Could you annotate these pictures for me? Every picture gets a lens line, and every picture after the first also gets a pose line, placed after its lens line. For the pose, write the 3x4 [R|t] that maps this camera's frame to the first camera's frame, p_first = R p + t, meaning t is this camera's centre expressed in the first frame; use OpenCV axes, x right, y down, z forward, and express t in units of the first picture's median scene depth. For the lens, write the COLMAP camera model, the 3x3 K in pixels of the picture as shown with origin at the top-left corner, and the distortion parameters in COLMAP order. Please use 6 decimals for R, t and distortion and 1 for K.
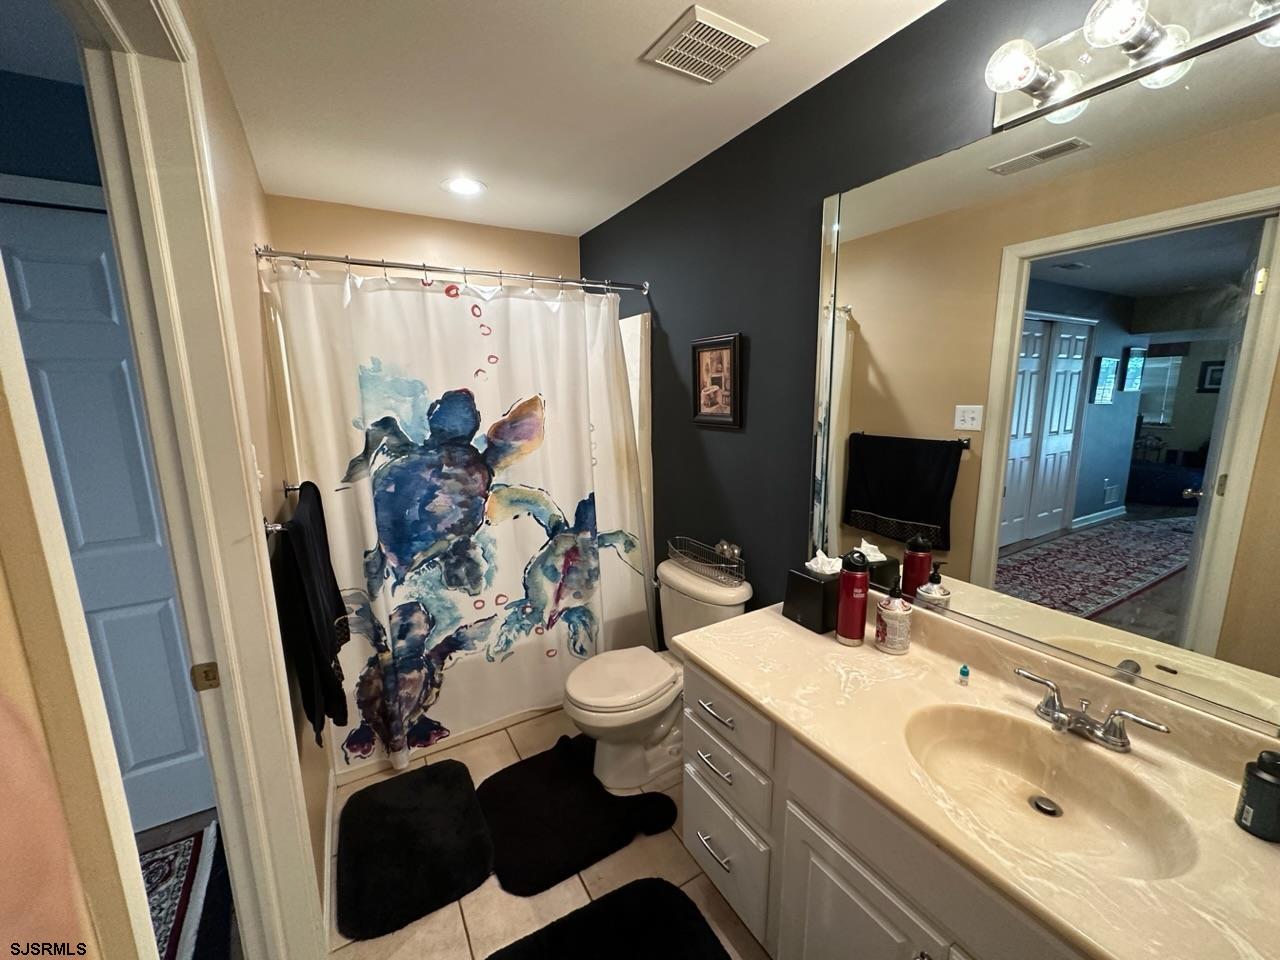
lens RADIAL K [[511.5, 0, 643.4], [0, 511.5, 482.3], [0, 0, 1]] dist [-0.001515, -0.000323]
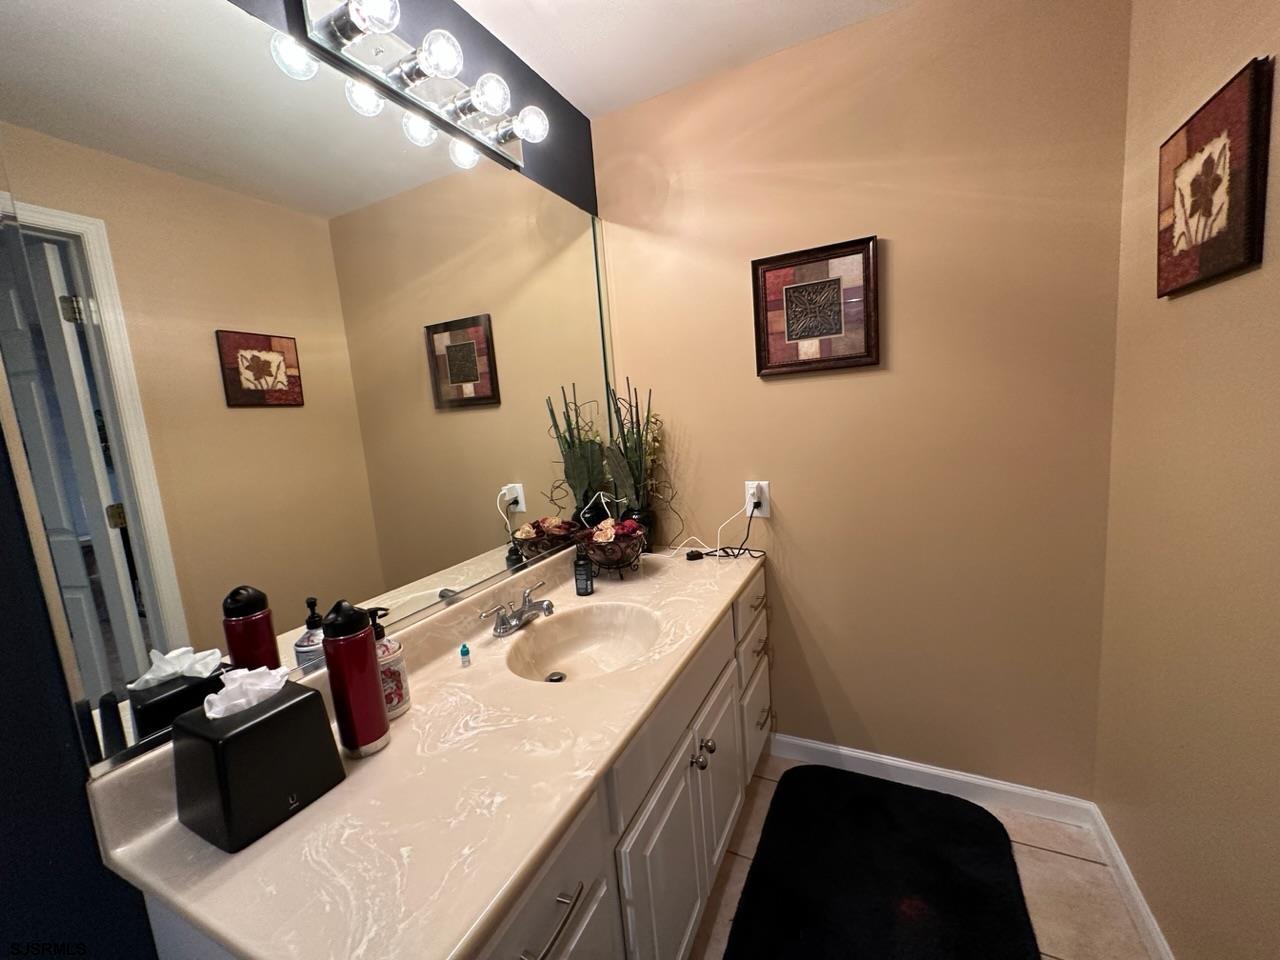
lens RADIAL K [[511.5, 0, 643.4], [0, 511.5, 482.3], [0, 0, 1]] dist [-0.001515, -0.000323]
pose [[-0.545235, -0.042457, 0.837207, -0.328386], [0.261337, 0.940335, 0.217884, -0.035353], [-0.796506, 0.337591, -0.501608, 1.174831]]
